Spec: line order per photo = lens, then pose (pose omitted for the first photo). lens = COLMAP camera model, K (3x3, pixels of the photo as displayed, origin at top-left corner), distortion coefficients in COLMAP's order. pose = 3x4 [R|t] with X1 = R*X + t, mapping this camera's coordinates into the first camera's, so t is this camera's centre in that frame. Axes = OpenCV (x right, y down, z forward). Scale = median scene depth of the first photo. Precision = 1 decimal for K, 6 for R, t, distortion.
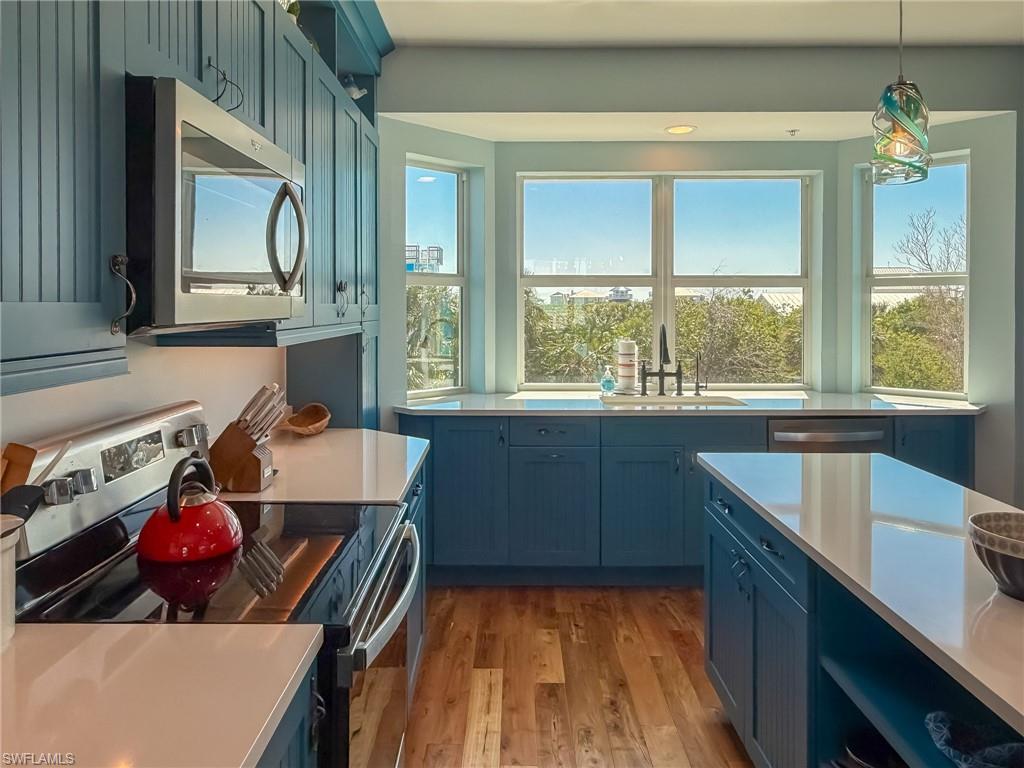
lens RADIAL K [[723.6, 0, 531.3], [0, 723.6, 310.5], [0, 0, 1]] dist [0.013853, 0.003846]
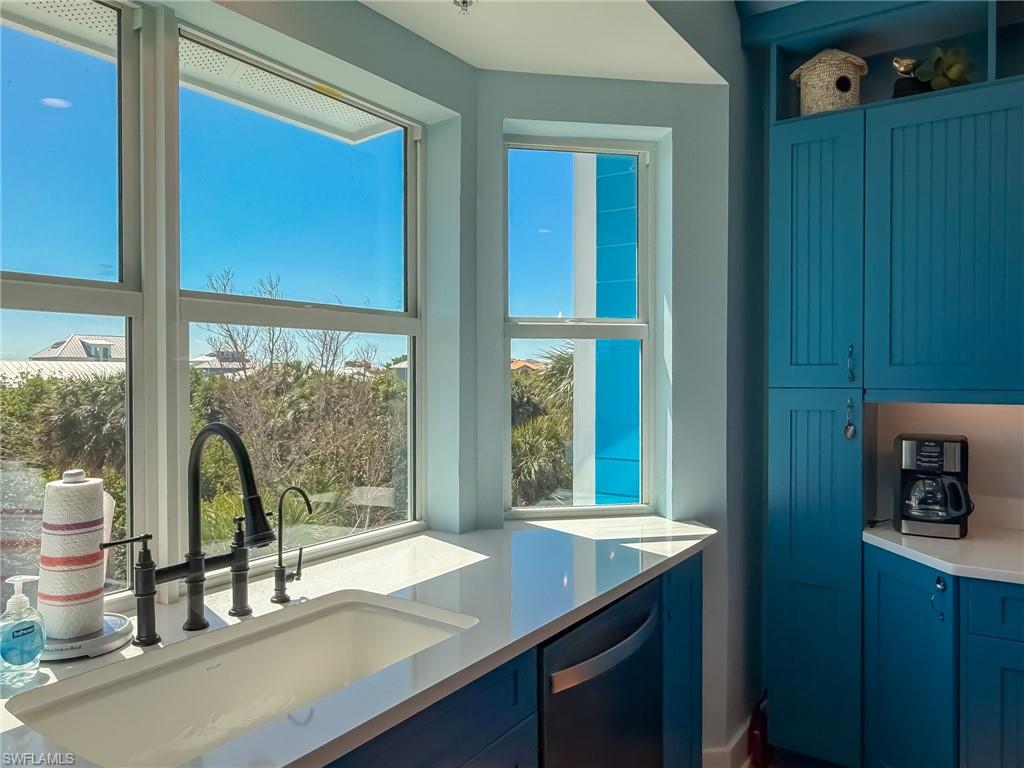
lens RADIAL K [[723.6, 0, 504.7], [0, 723.6, 387.6], [0, 0, 1]] dist [0.013853, 0.003846]
pose [[0.579174, -0.011071, 0.815129, -0.012415], [0.005089, 0.999937, 0.009966, 0.001905], [-0.815188, -0.001624, 0.579194, 0.676966]]
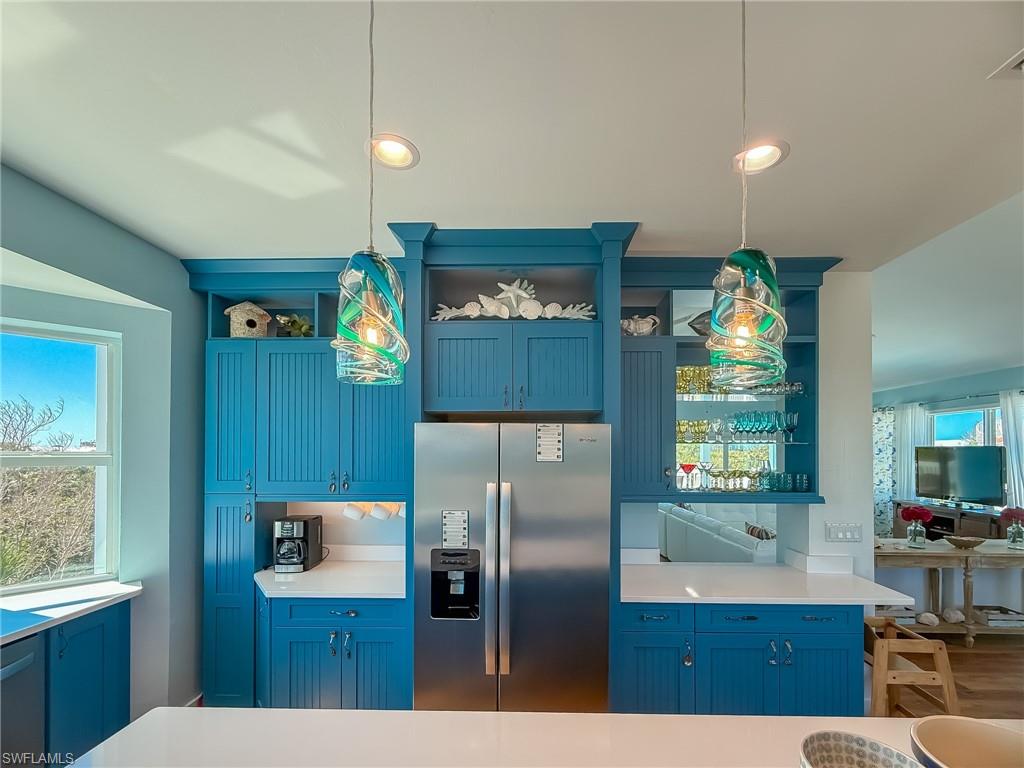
lens RADIAL K [[439.2, 0, 534.1], [0, 439.2, 448.5], [0, 0, 1]] dist [0.001463, 0.001361]
pose [[0.055106, 0.008977, 0.998440, 0.015835], [0.006560, 0.999935, -0.009353, -0.045867], [-0.998459, 0.007065, 0.055043, 0.352225]]
